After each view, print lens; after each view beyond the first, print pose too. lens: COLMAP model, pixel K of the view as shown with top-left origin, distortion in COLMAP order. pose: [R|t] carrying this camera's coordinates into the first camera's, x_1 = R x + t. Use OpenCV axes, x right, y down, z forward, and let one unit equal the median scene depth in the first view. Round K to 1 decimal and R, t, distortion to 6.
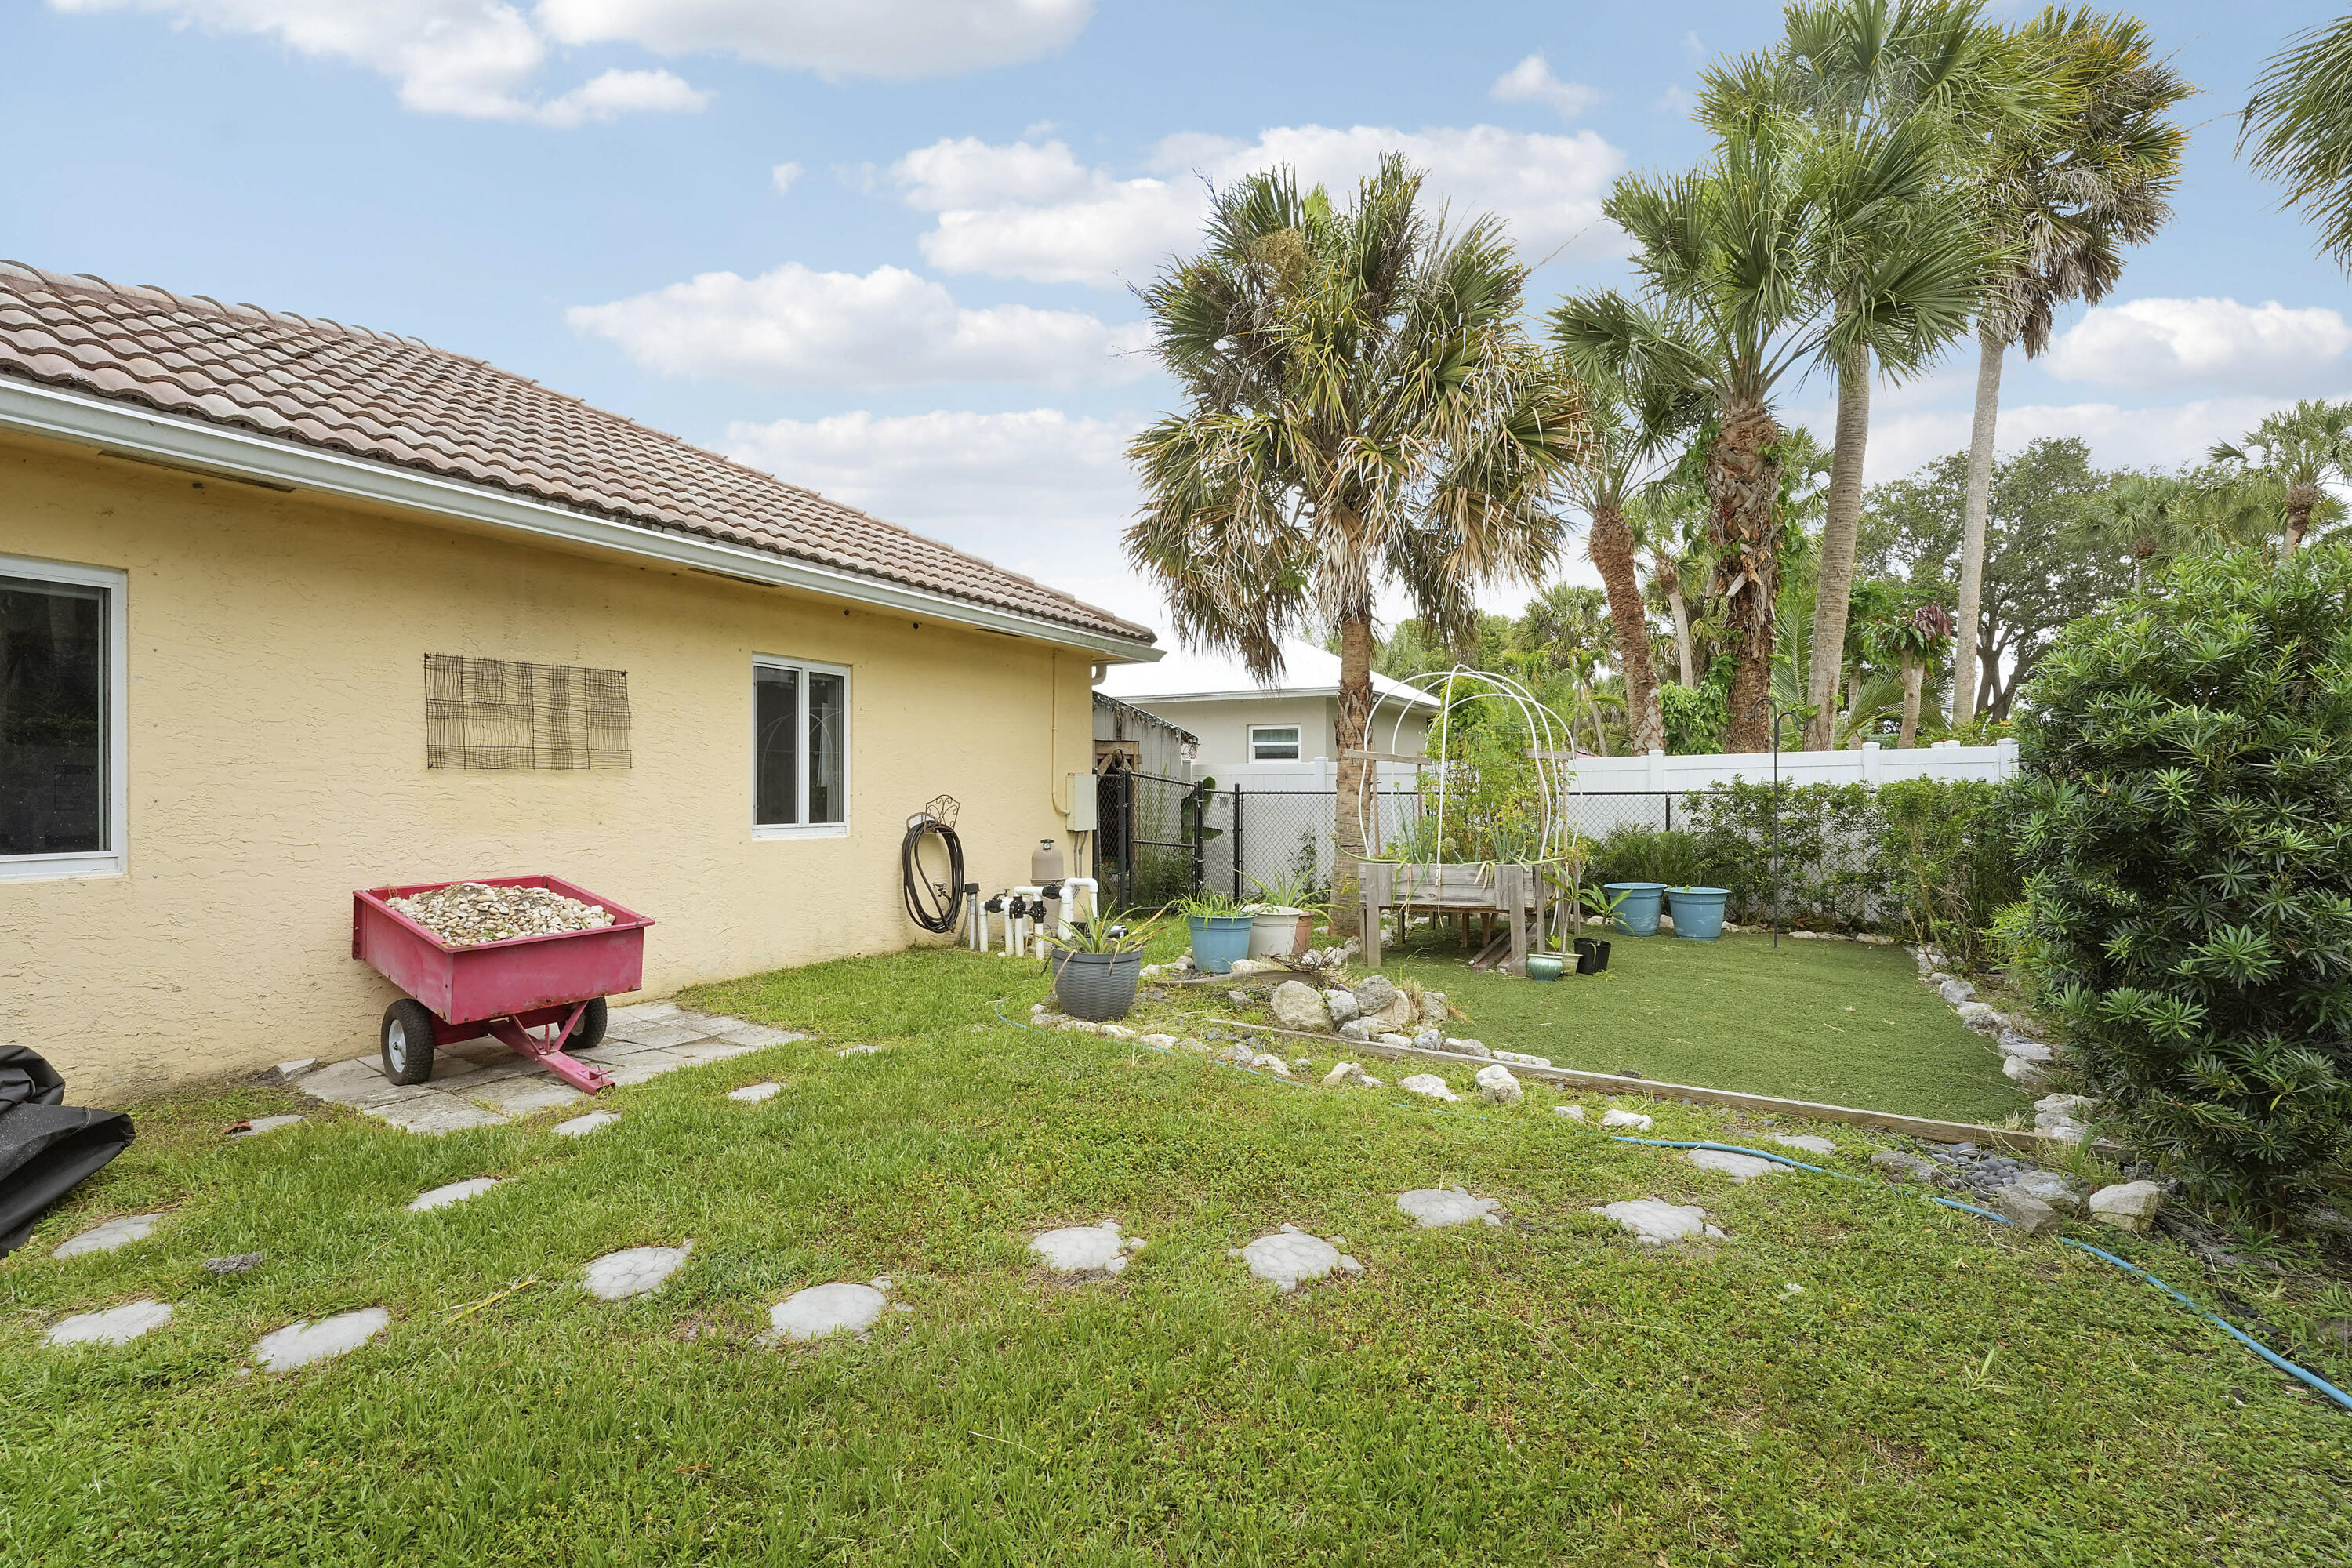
lens RADIAL K [[955.4, 0, 1185.0], [0, 955.4, 786.2], [0, 0, 1]] dist [-0.020243, 0.000009]
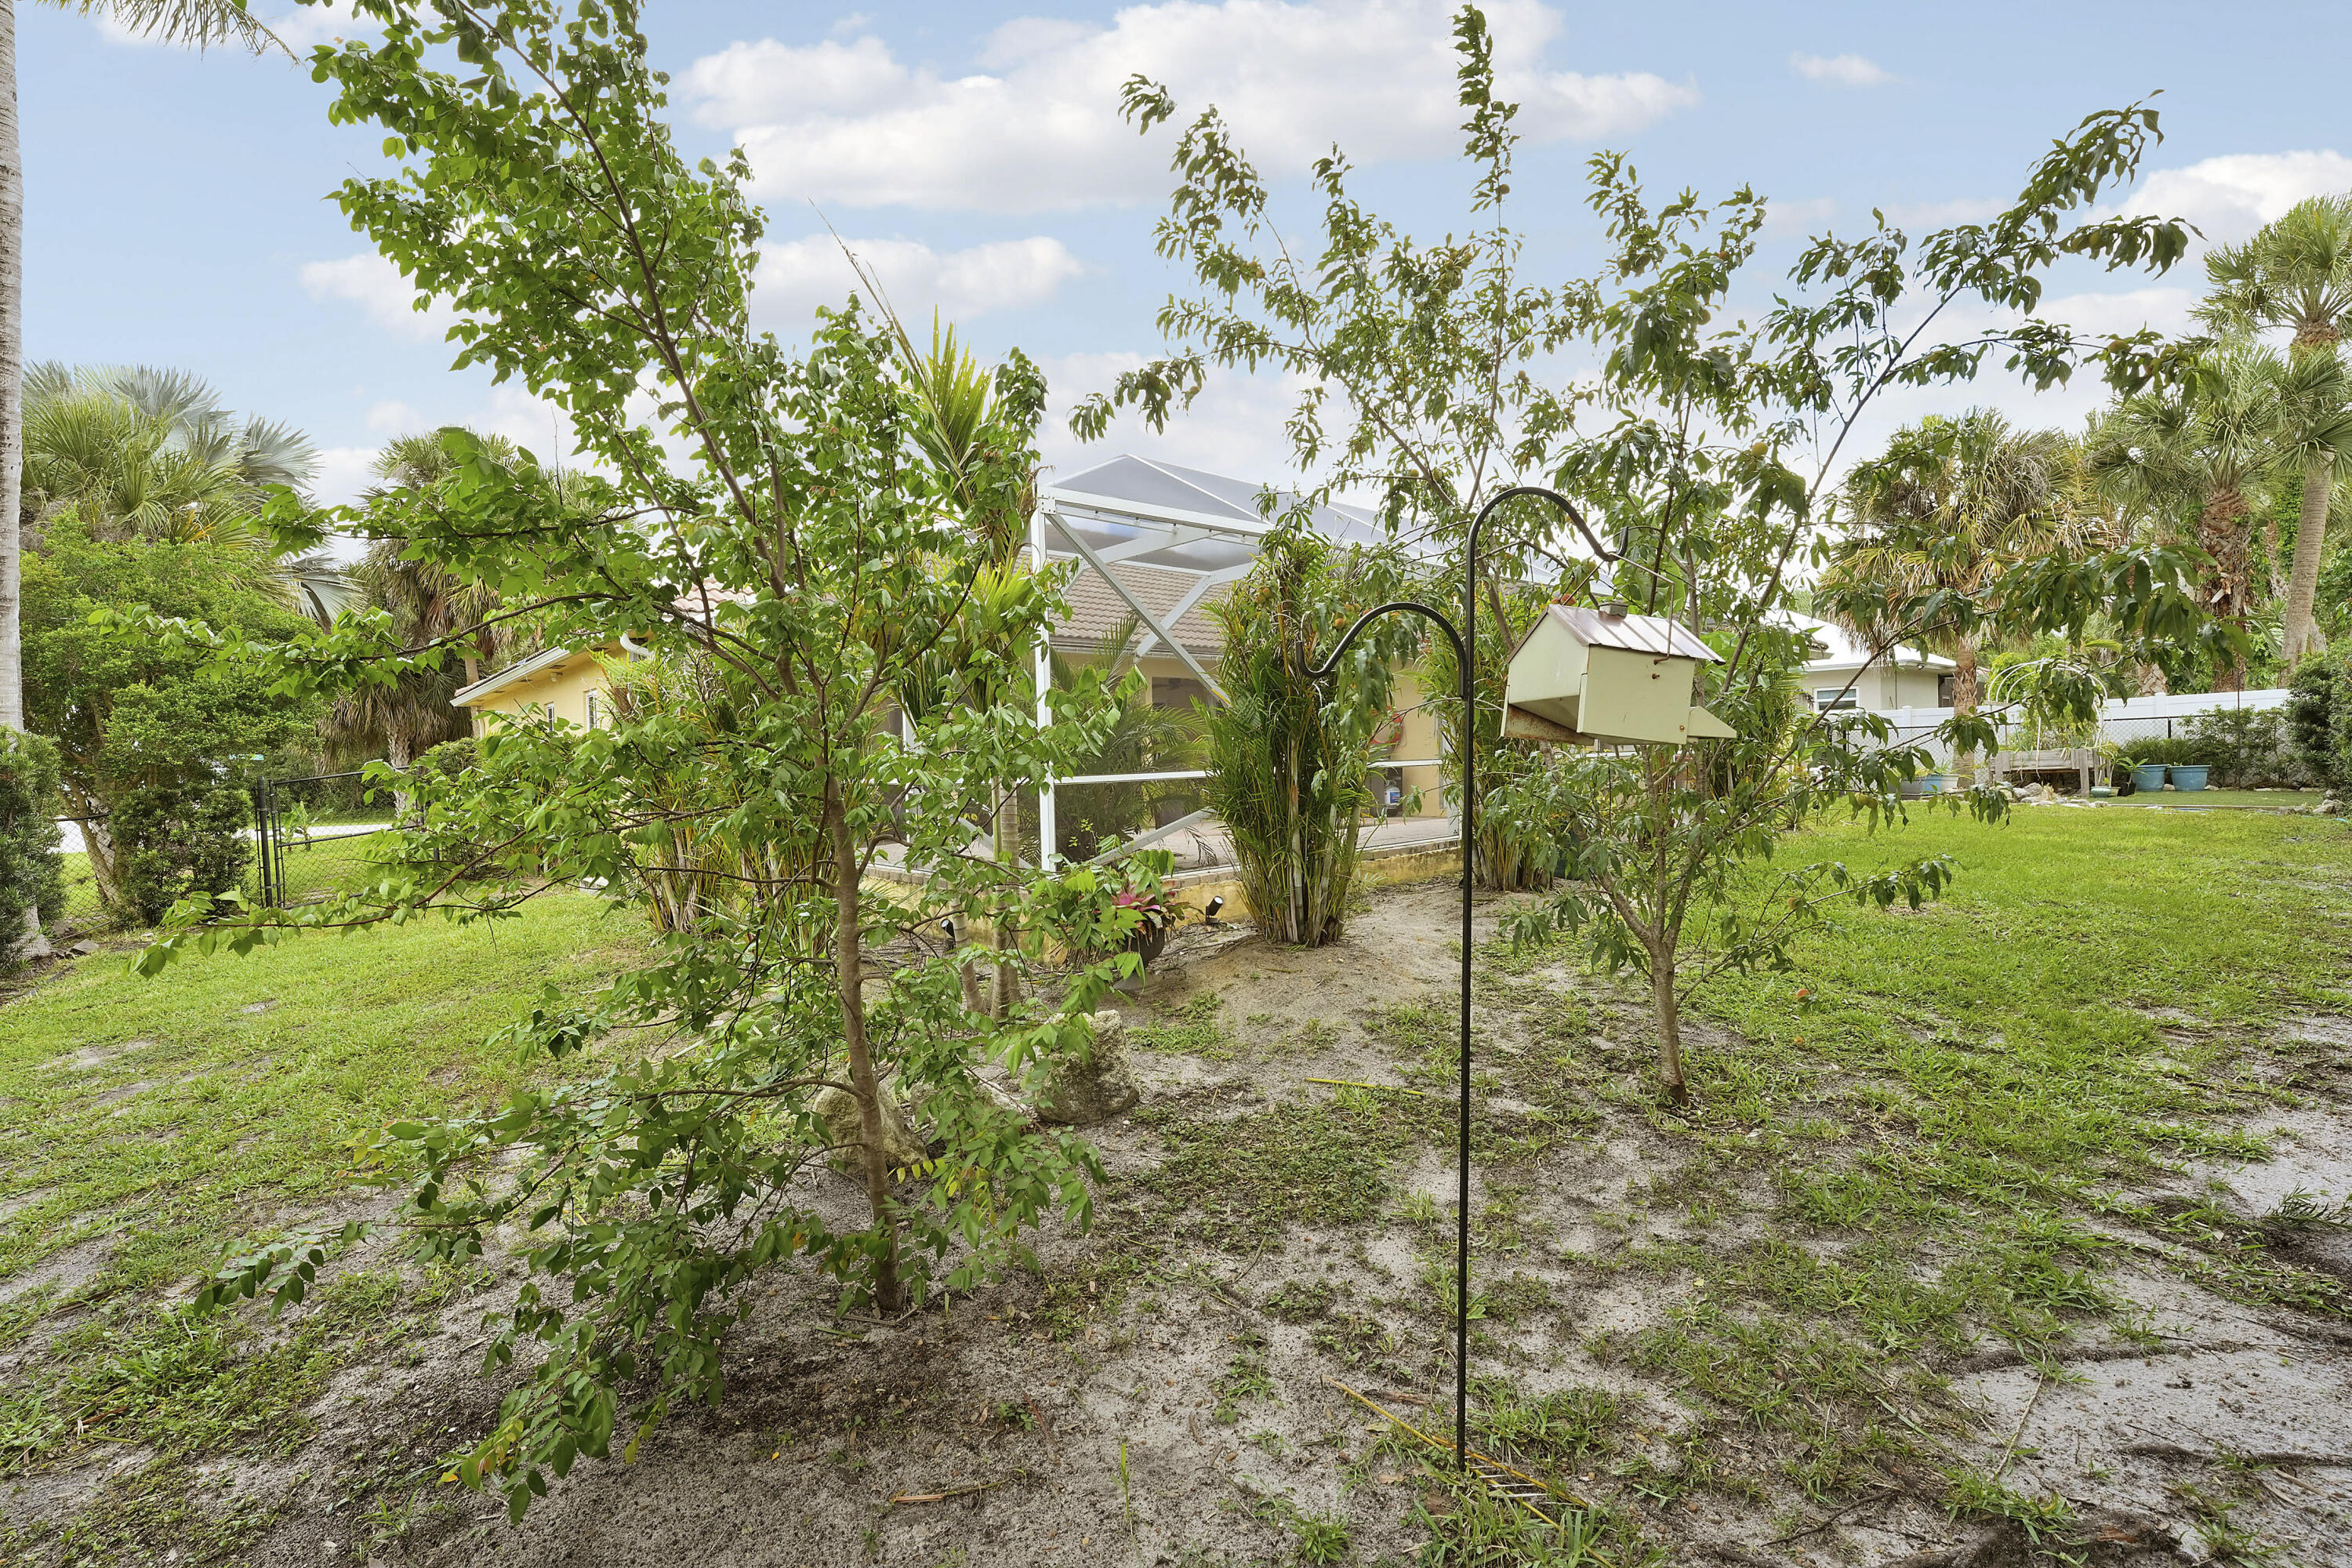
lens RADIAL K [[955.4, 0, 1169.3], [0, 955.4, 783.4], [0, 0, 1]] dist [-0.020243, 0.000009]
pose [[0.937862, -0.019200, -0.346477, -0.785598], [0.029086, 0.999304, 0.023354, 0.044177], [0.345788, -0.031980, 0.937768, -1.570798]]
